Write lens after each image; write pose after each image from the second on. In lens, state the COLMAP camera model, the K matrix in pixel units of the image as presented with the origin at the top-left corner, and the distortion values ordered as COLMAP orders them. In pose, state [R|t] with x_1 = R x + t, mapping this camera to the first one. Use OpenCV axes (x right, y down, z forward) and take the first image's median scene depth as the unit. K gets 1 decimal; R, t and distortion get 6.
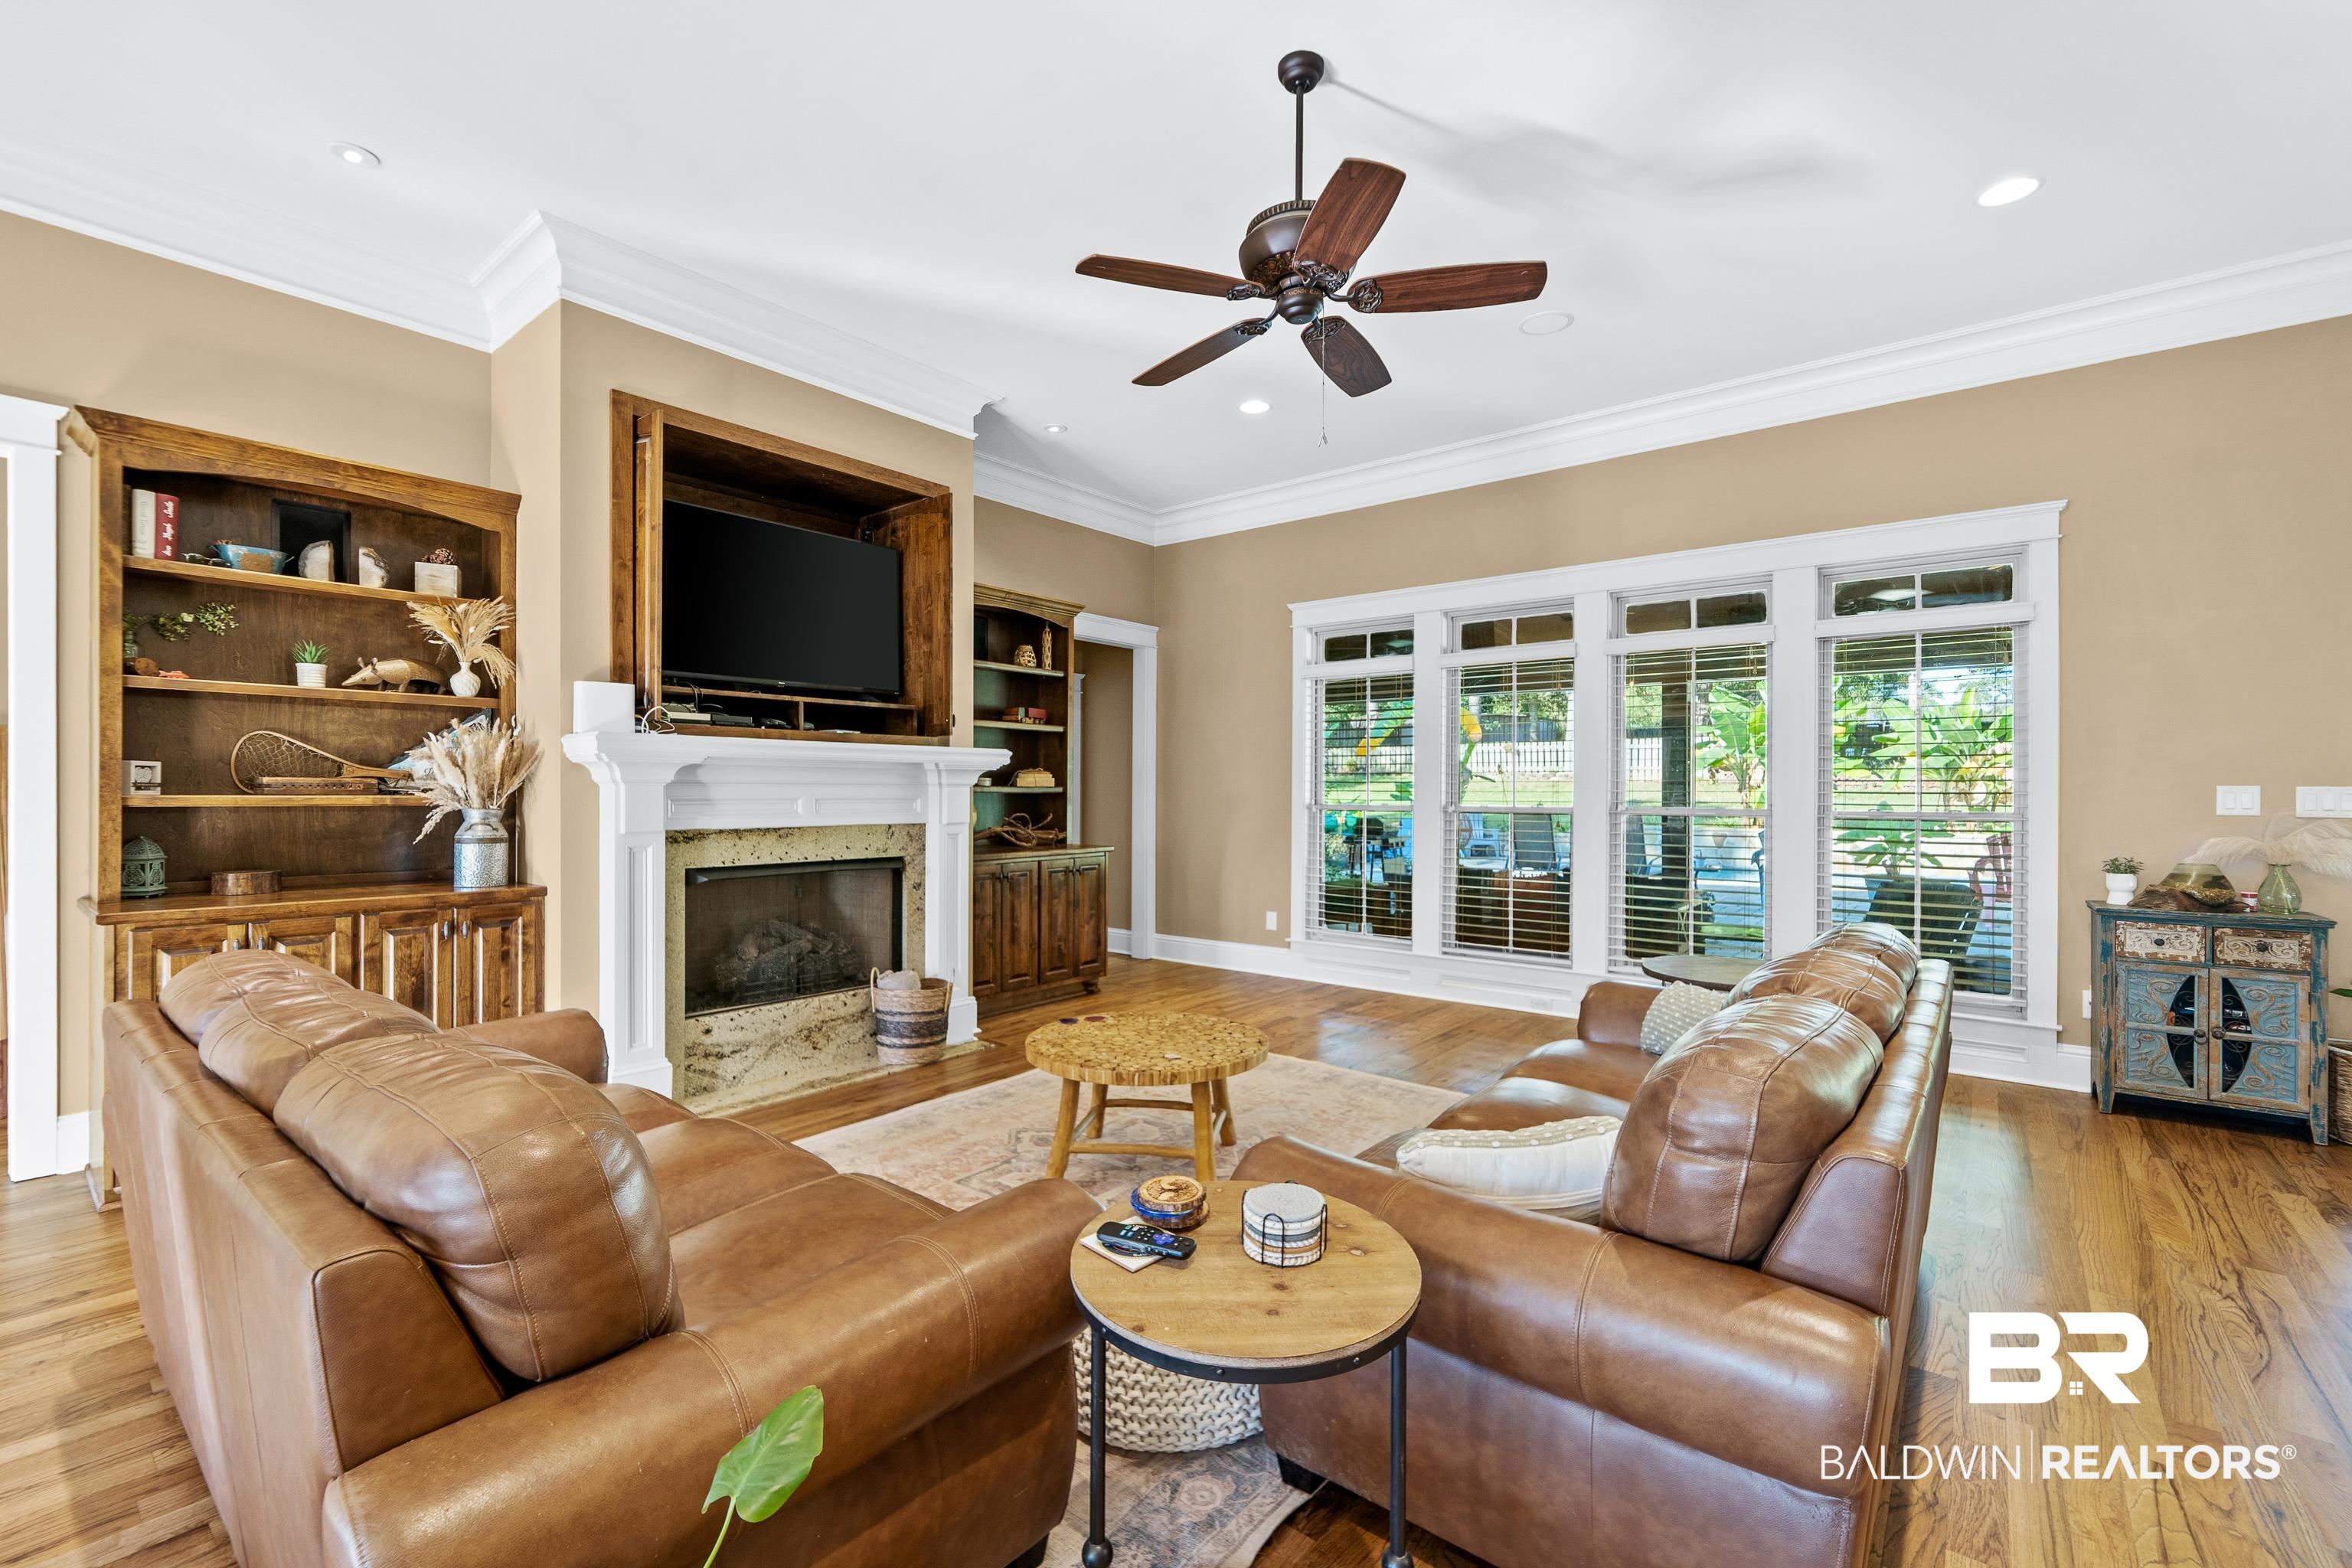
lens RADIAL K [[998.8, 0, 1176.5], [0, 998.8, 788.5], [0, 0, 1]] dist [0.000013, 0.000017]
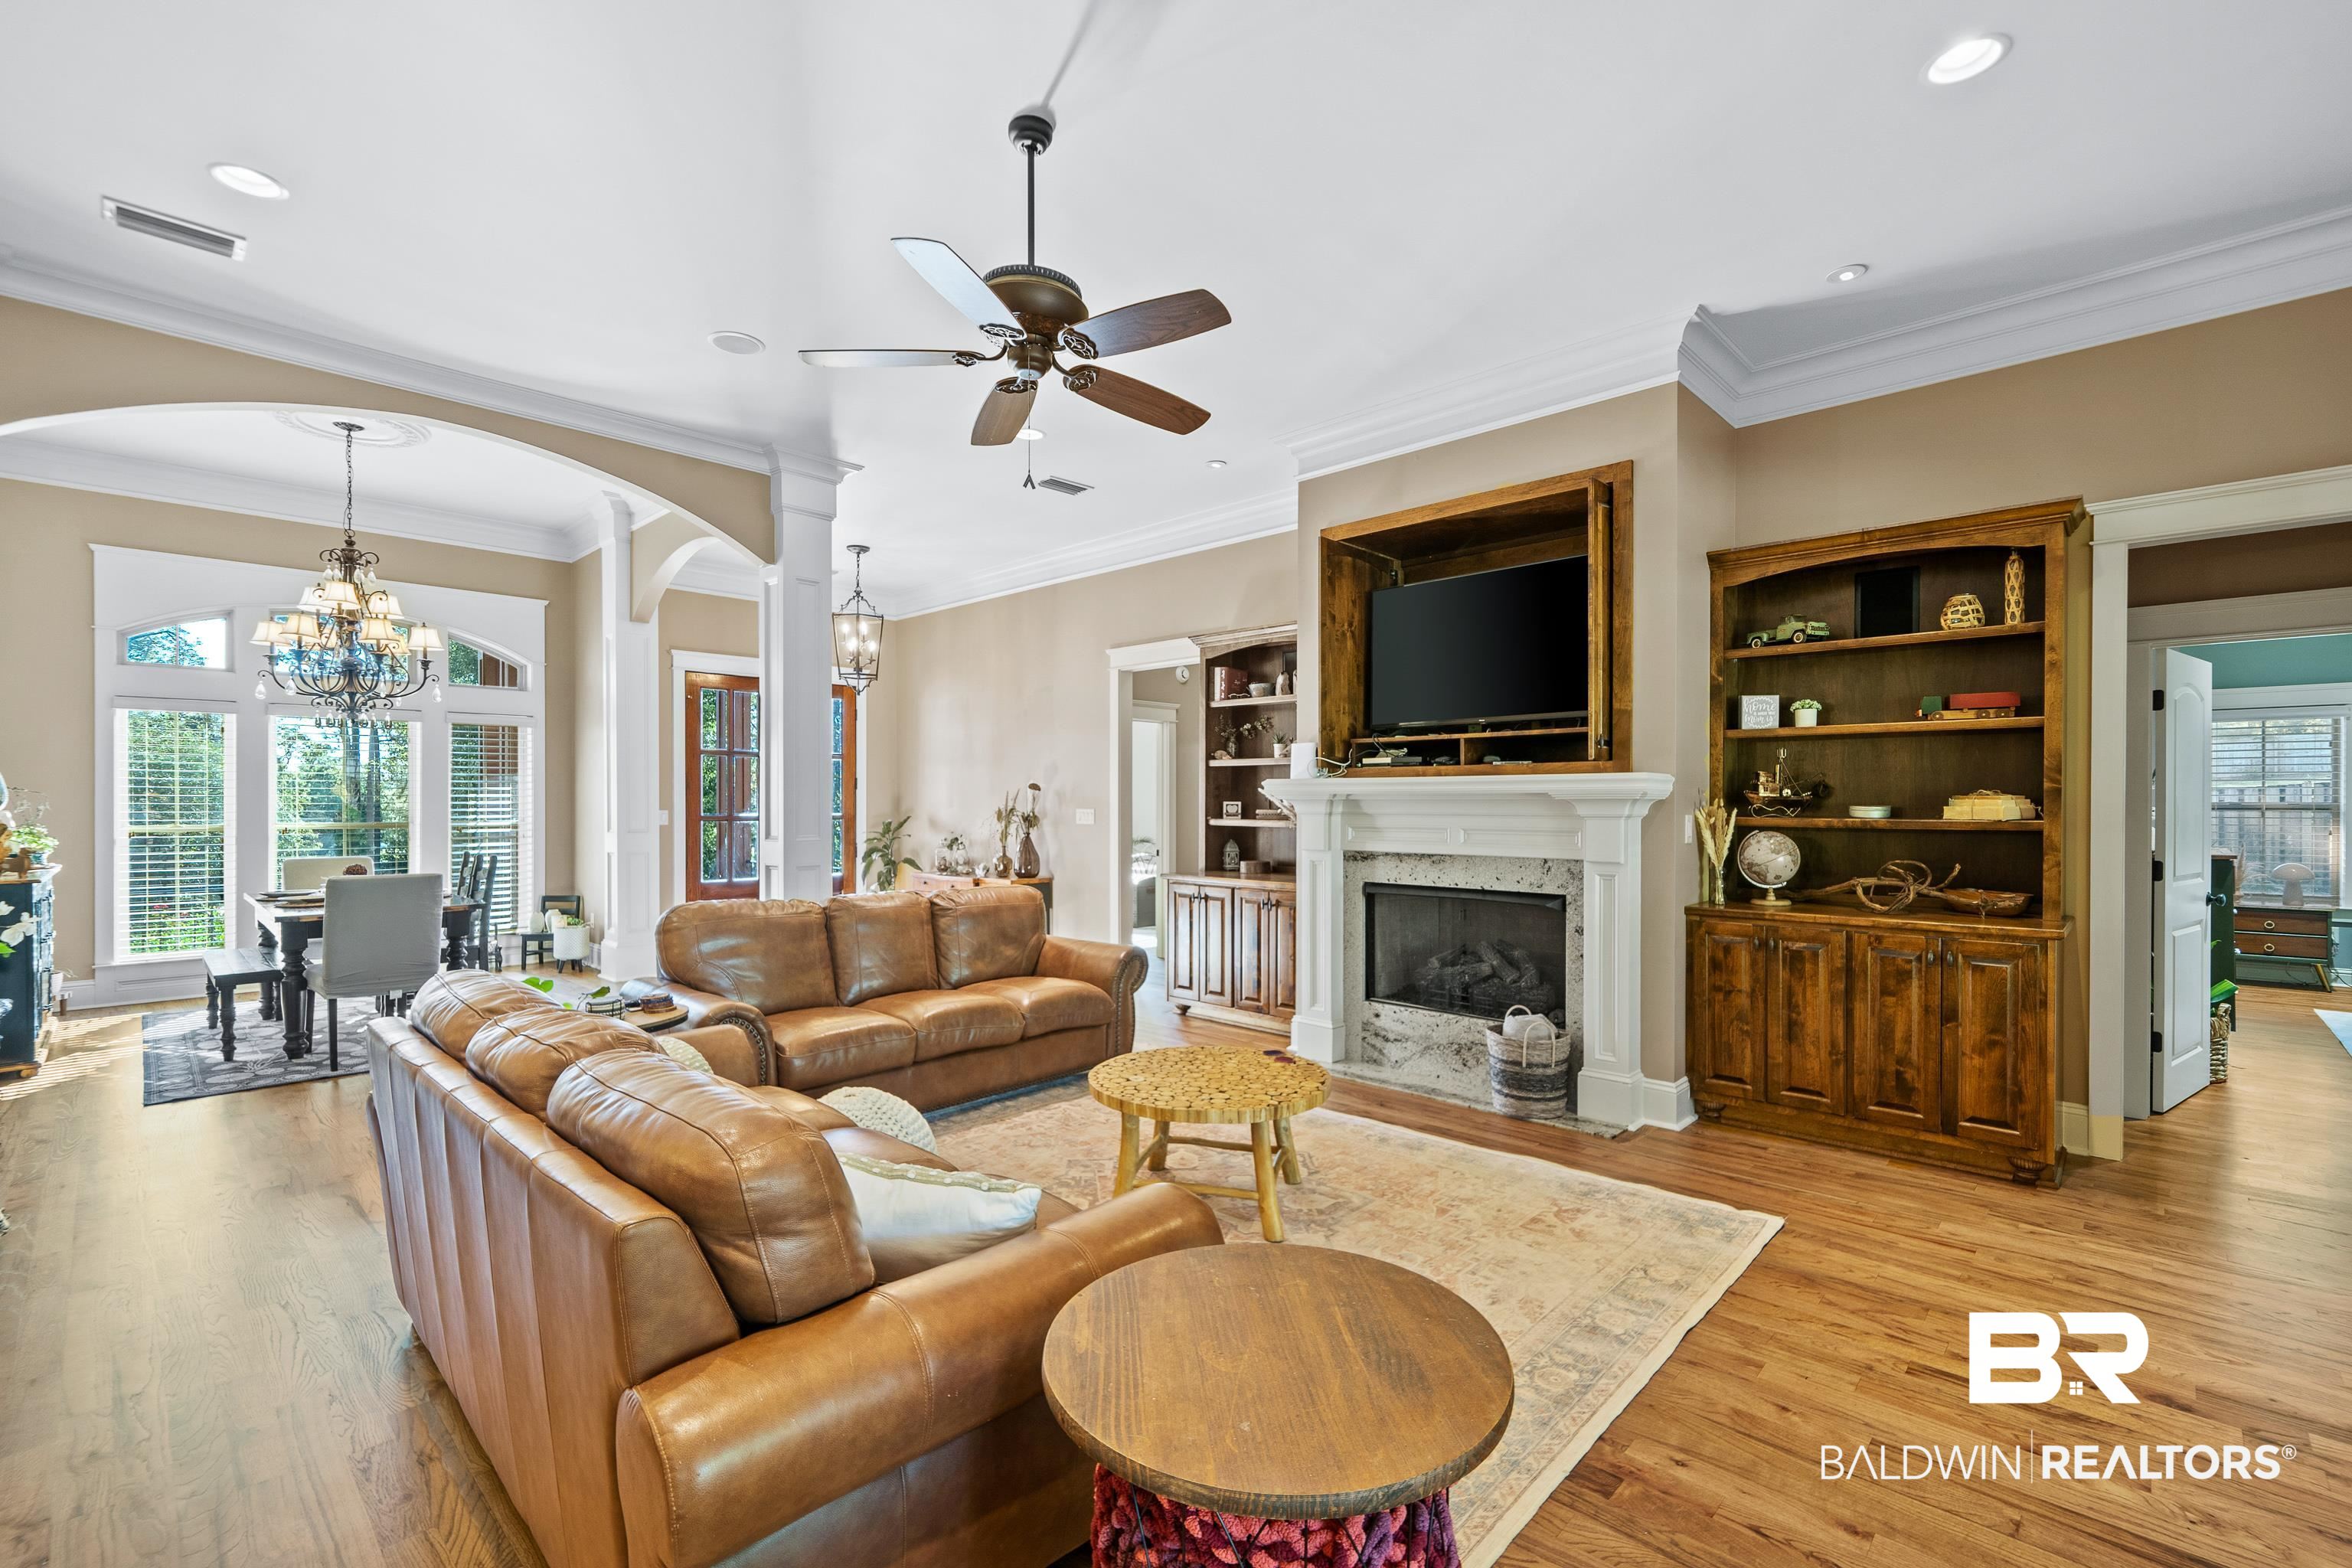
lens RADIAL K [[1028.6, 0, 1182.5], [0, 1028.6, 805.2], [0, 0, 1]] dist [0.000625, 0.000412]
pose [[-0.078748, -0.000985, -0.996894, 0.750948], [-0.000287, 0.999999, -0.000965, -0.014027], [0.996895, 0.000210, -0.078748, 0.790689]]
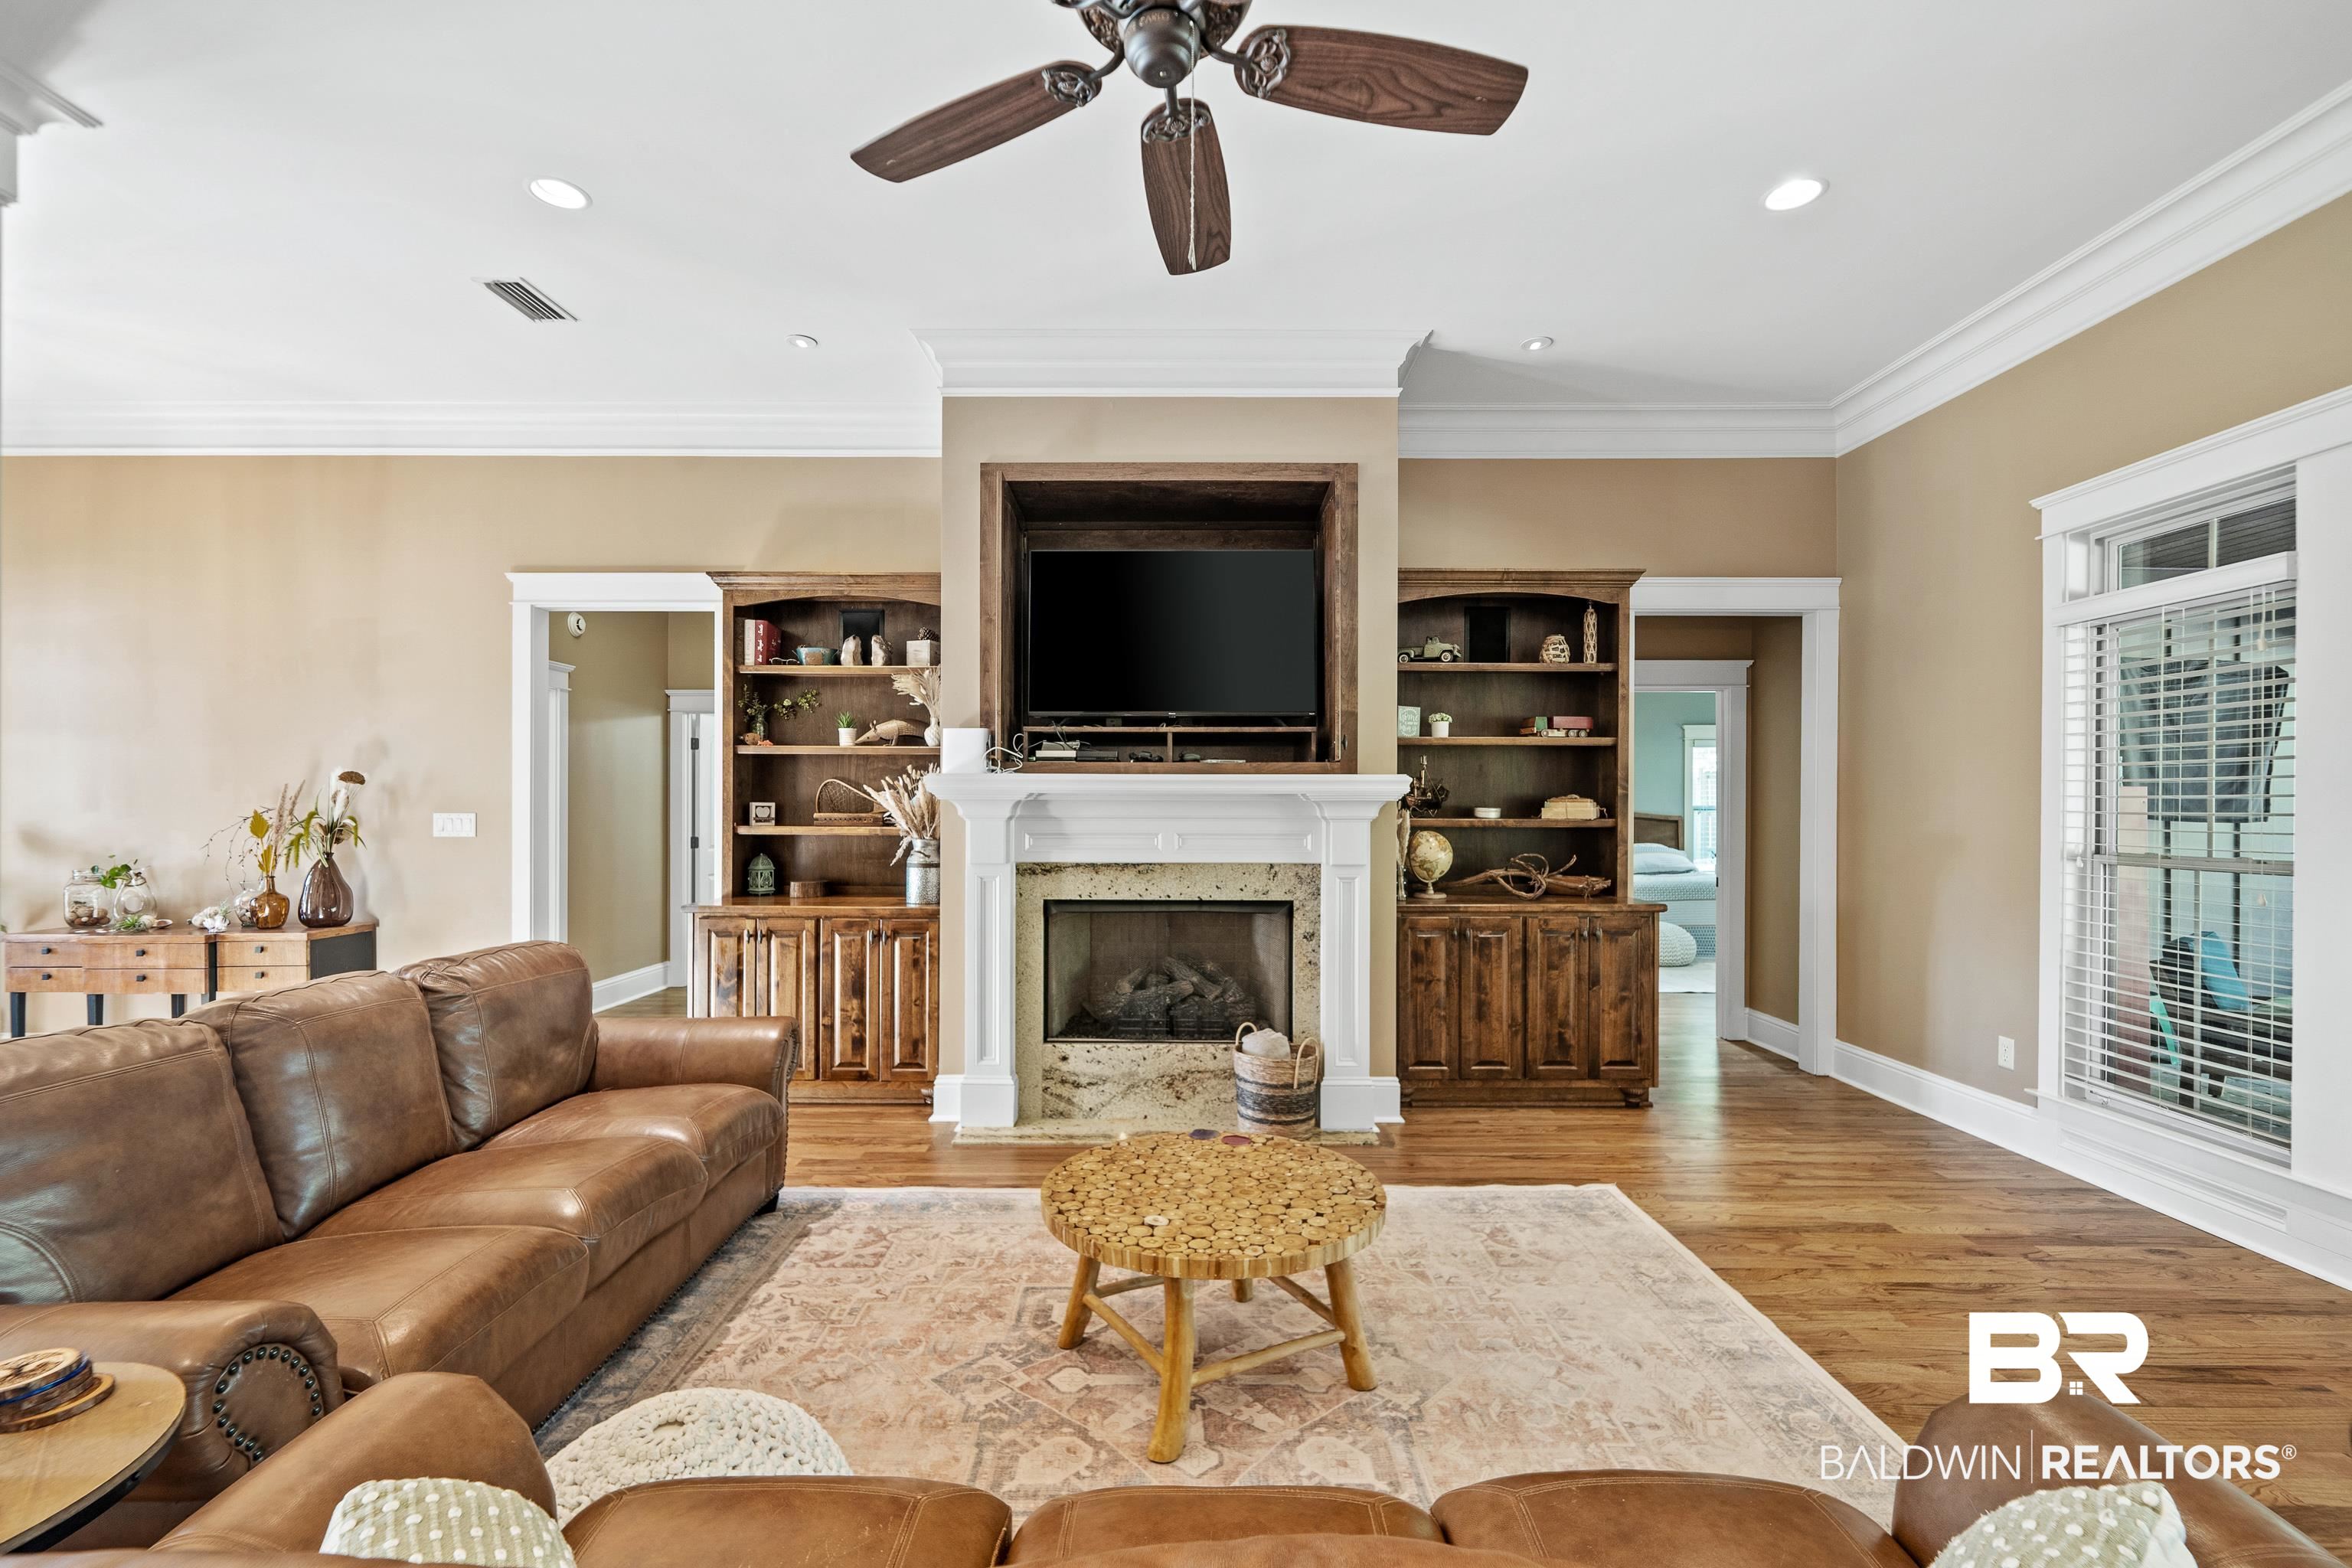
lens RADIAL K [[1023.5, 0, 1179.2], [0, 1023.5, 802.1], [0, 0, 1]] dist [0.000769, 0.000281]
pose [[0.629053, -0.005647, -0.777342, 0.393779], [0.000458, 0.999976, -0.006893, -0.013125], [0.777362, 0.003980, 0.629041, 0.391917]]
